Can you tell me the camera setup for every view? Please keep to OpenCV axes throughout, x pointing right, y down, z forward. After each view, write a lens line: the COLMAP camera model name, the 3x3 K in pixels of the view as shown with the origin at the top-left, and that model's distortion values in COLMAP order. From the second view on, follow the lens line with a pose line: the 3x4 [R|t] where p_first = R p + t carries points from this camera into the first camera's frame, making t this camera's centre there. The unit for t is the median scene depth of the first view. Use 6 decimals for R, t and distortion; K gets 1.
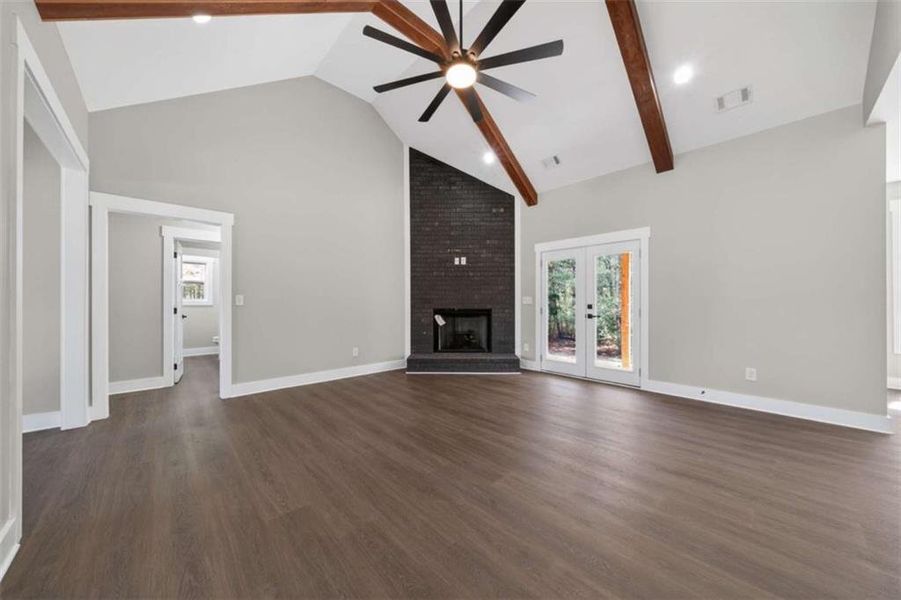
lens RADIAL K [[310.7, 0, 451.3], [0, 310.7, 302.2], [0, 0, 1]] dist [-0.002485, -0.000197]
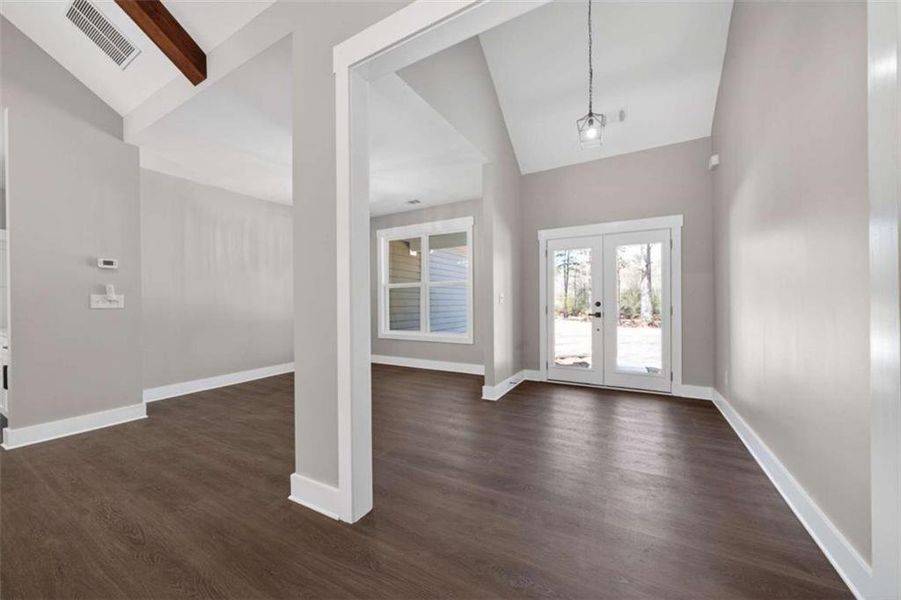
lens RADIAL K [[330.2, 0, 451.2], [0, 330.2, 302.1], [0, 0, 1]] dist [-0.002259, -0.000076]
pose [[-0.955191, 0.007984, -0.295883, -0.412413], [0.009961, 0.999937, -0.005174, 0.003796], [0.295823, -0.007889, -0.955210, 0.648420]]
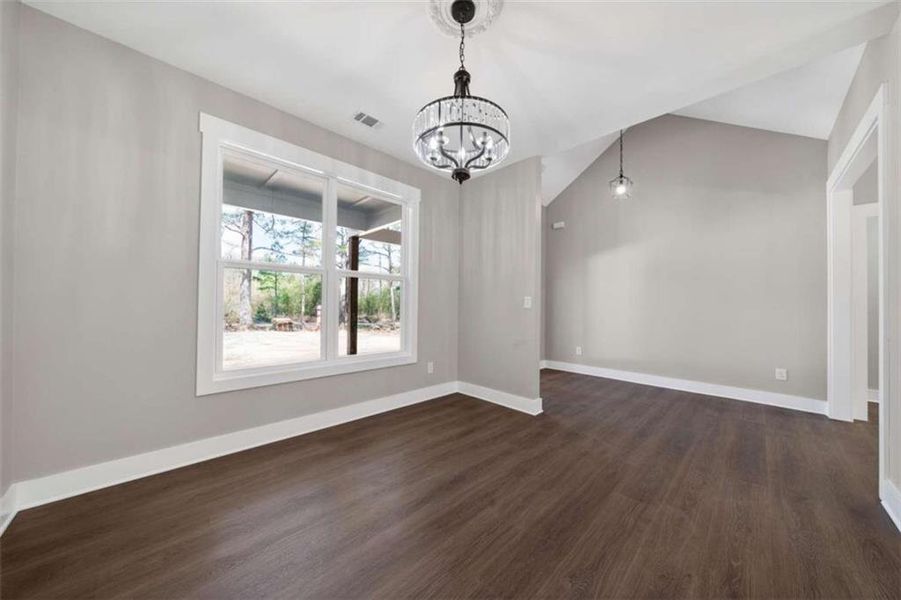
lens RADIAL K [[304.4, 0, 452.6], [0, 304.4, 302.4], [0, 0, 1]] dist [-0.002271, -0.000093]
pose [[0.024681, -0.010107, -0.999644, -0.081412], [-0.006130, 0.999929, -0.010261, -0.000728], [0.999677, 0.006381, 0.024618, -0.246983]]
